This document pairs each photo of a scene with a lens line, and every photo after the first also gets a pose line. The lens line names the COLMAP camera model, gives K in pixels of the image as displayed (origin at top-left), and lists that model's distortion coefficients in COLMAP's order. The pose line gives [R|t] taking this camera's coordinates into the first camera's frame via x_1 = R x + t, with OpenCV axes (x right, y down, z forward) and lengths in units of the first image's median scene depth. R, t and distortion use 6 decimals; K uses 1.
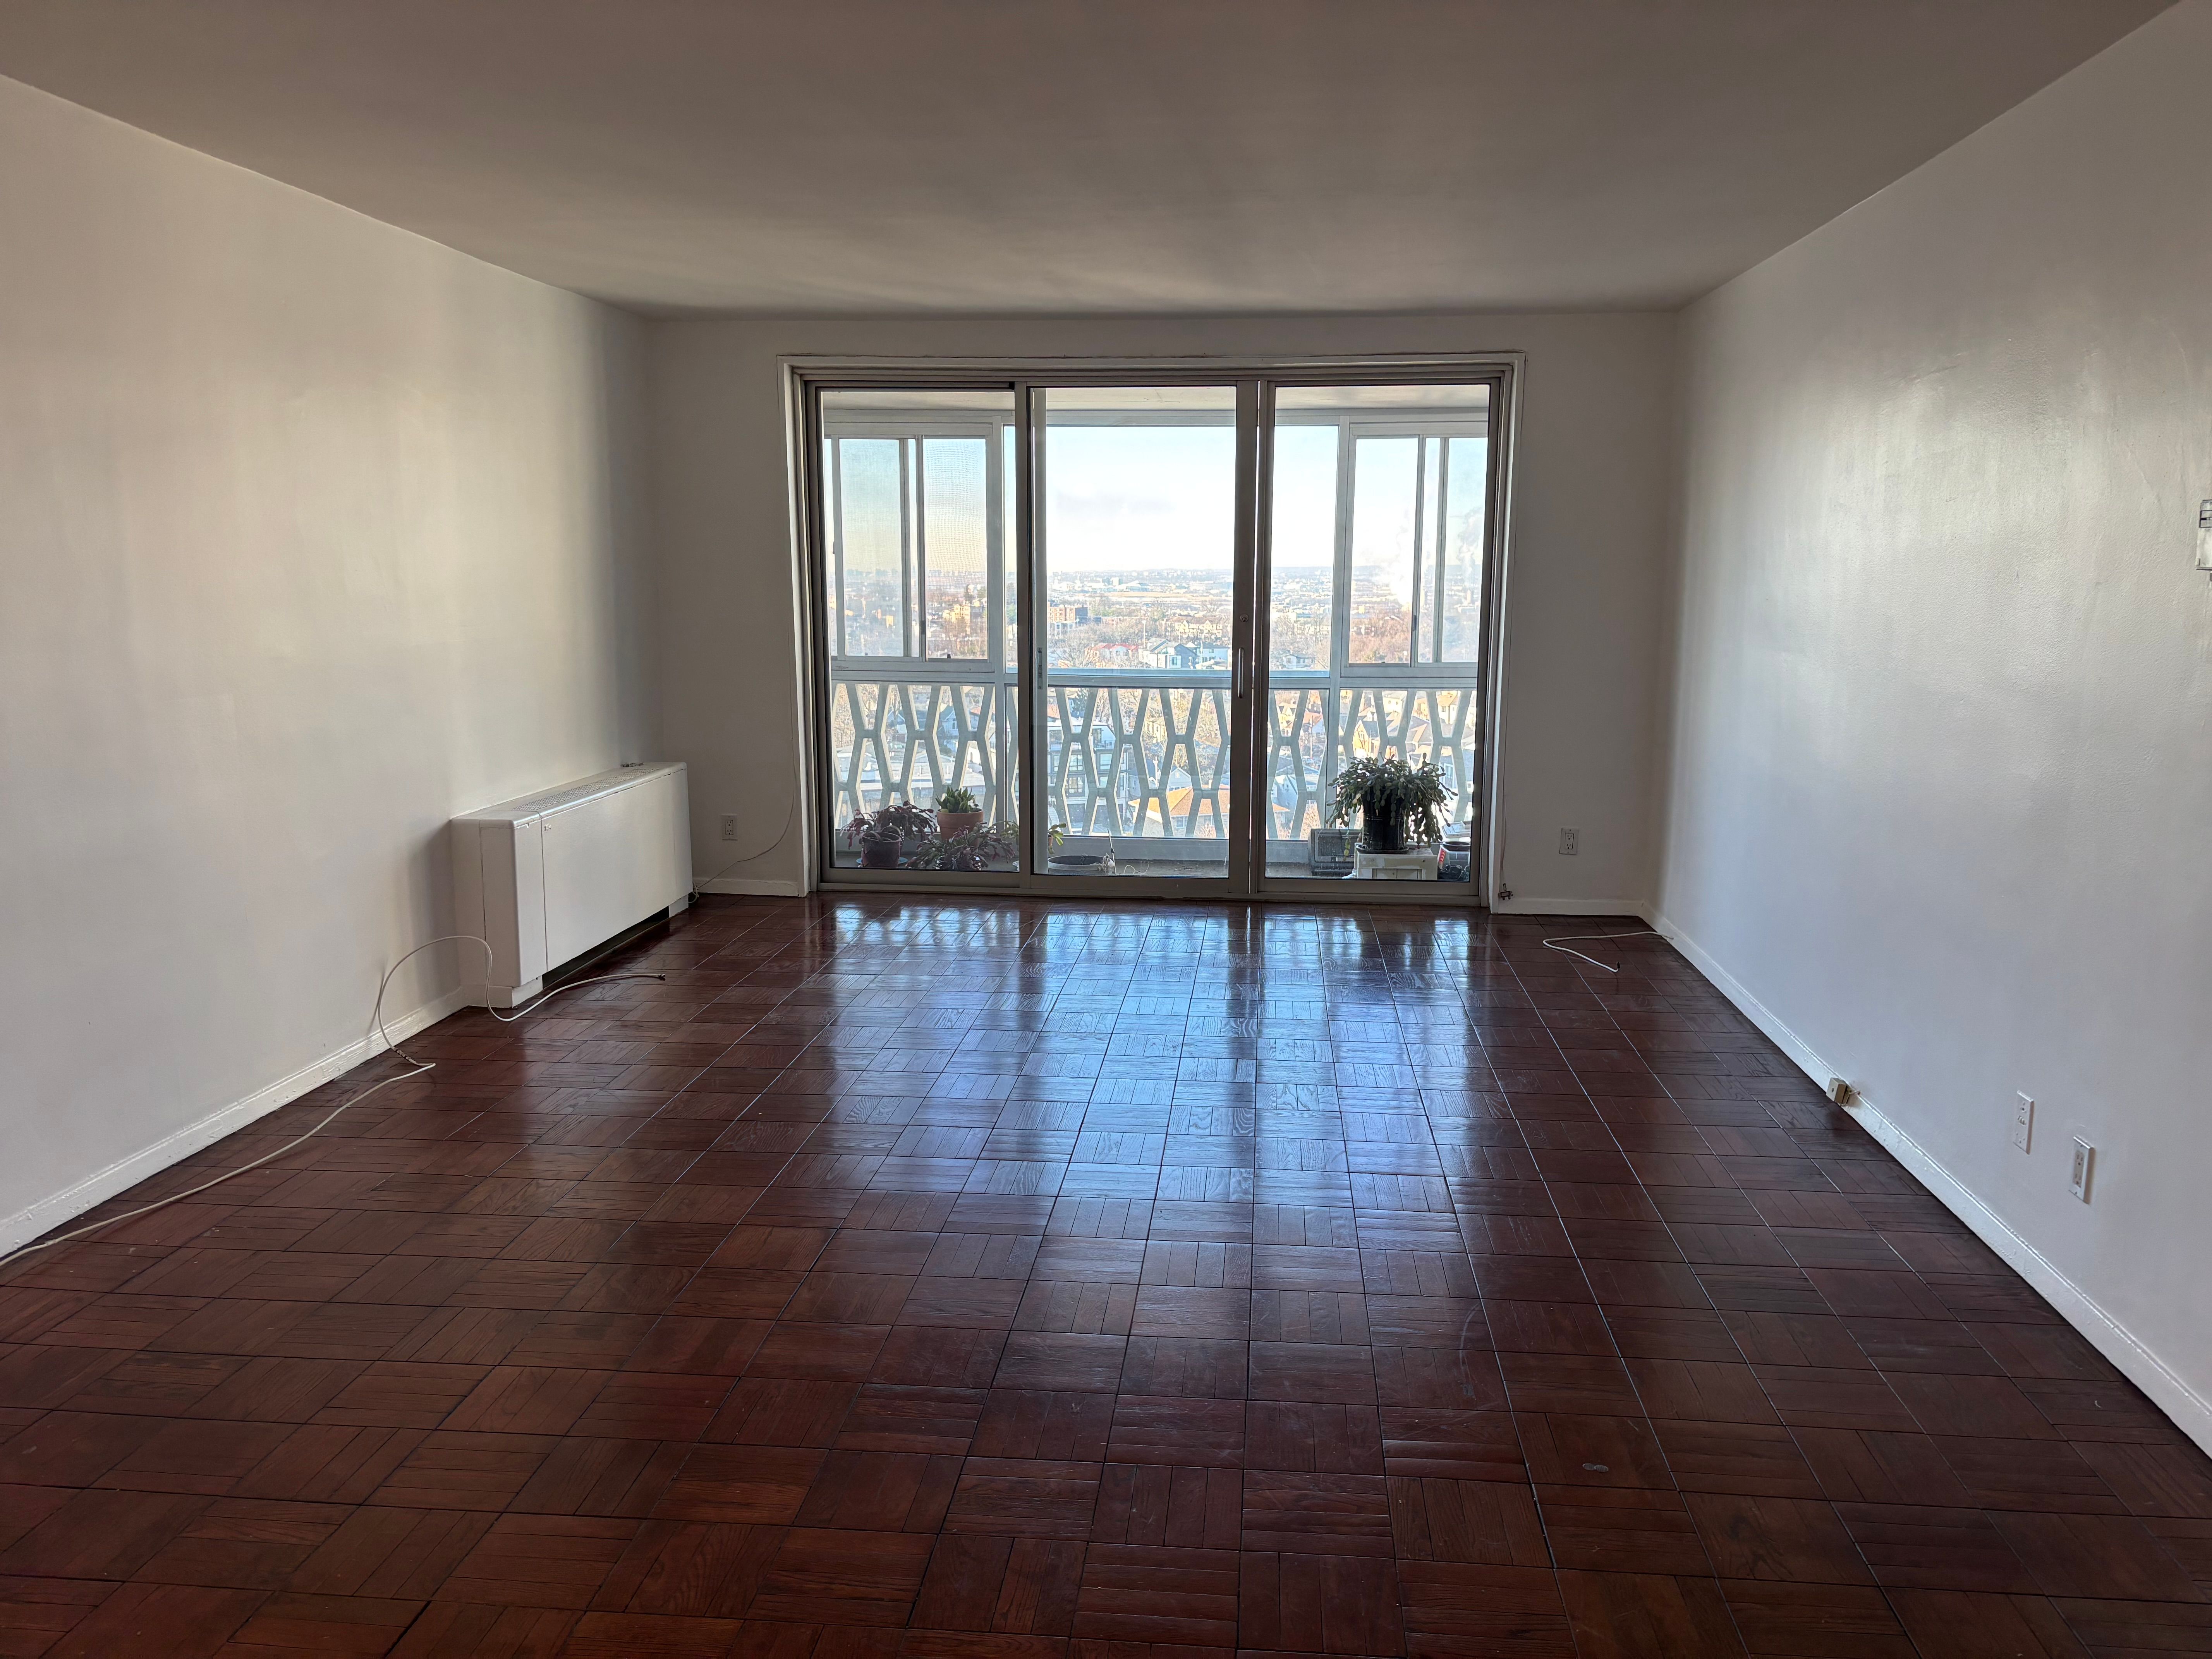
lens RADIAL K [[1661.3, 0, 1106.0], [0, 1661.3, 829.5], [0, 0, 1]] dist [-0.001985, 0.002808]
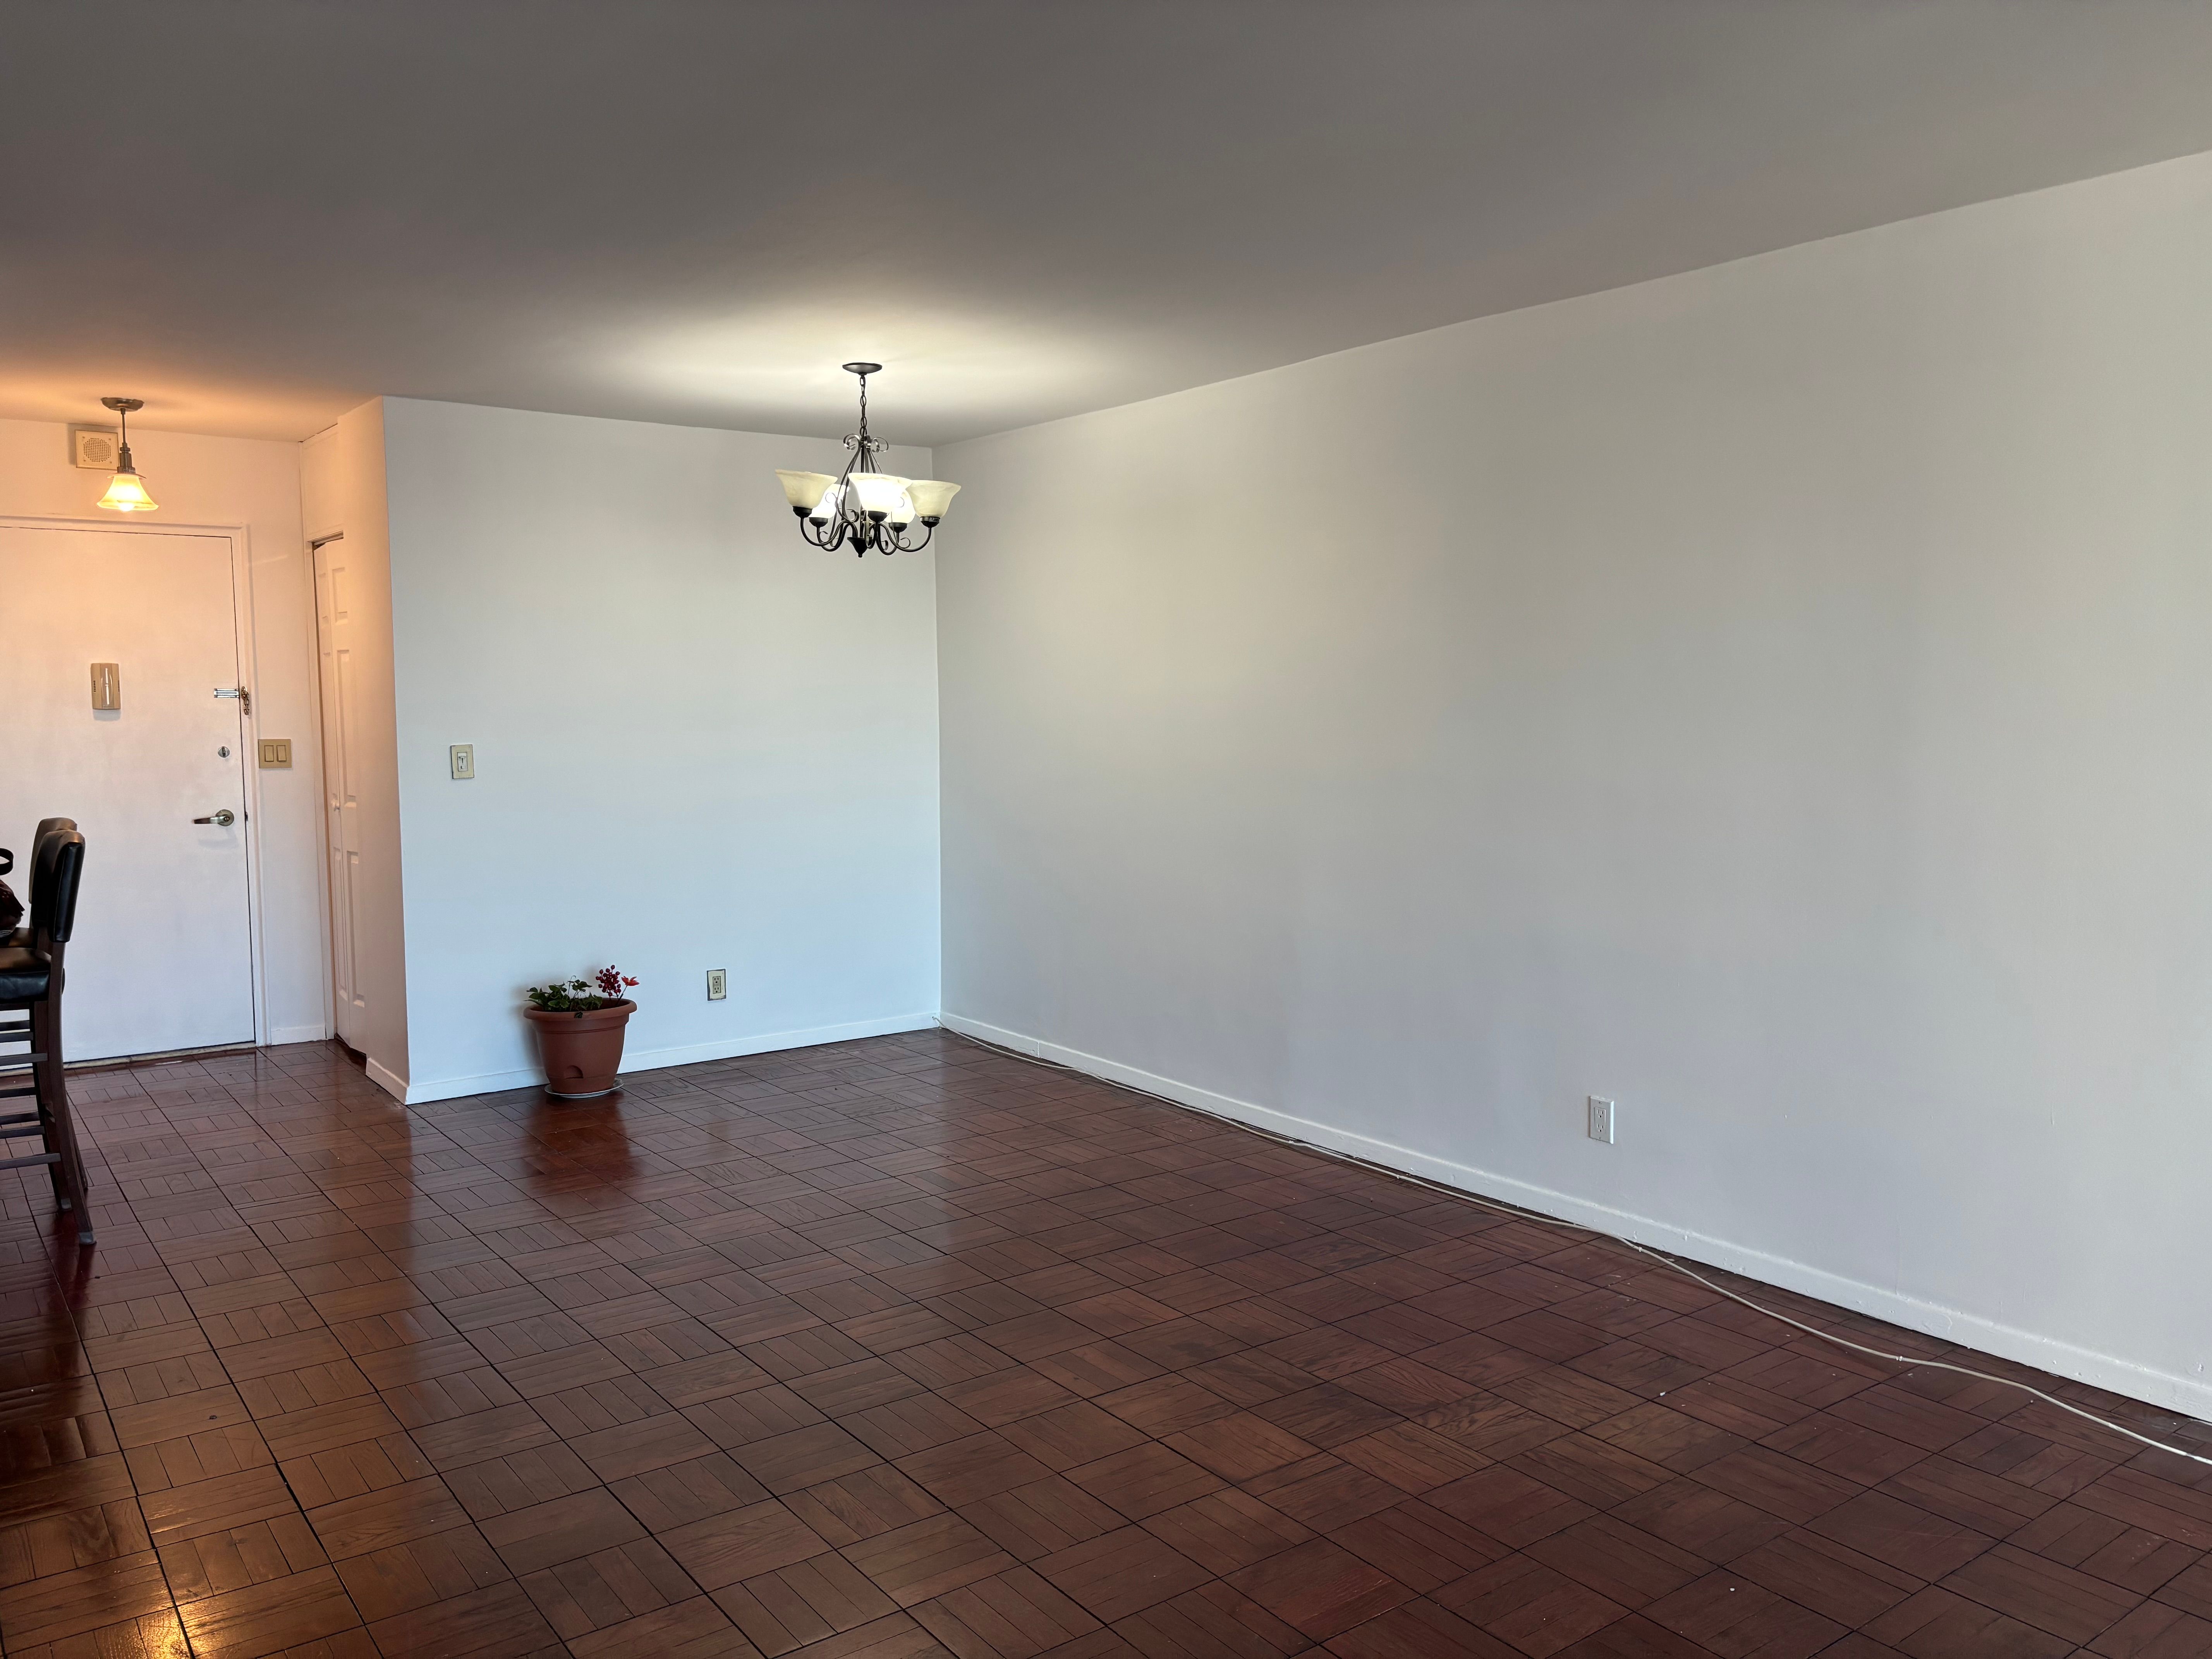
lens RADIAL K [[1661.3, 0, 1106.0], [0, 1661.3, 829.5], [0, 0, 1]] dist [-0.001985, 0.002808]
pose [[-0.739736, 0.053661, -0.670754, 0.327558], [-0.105004, 0.975398, 0.193837, -0.178679], [0.664653, 0.213820, -0.715903, 1.165812]]
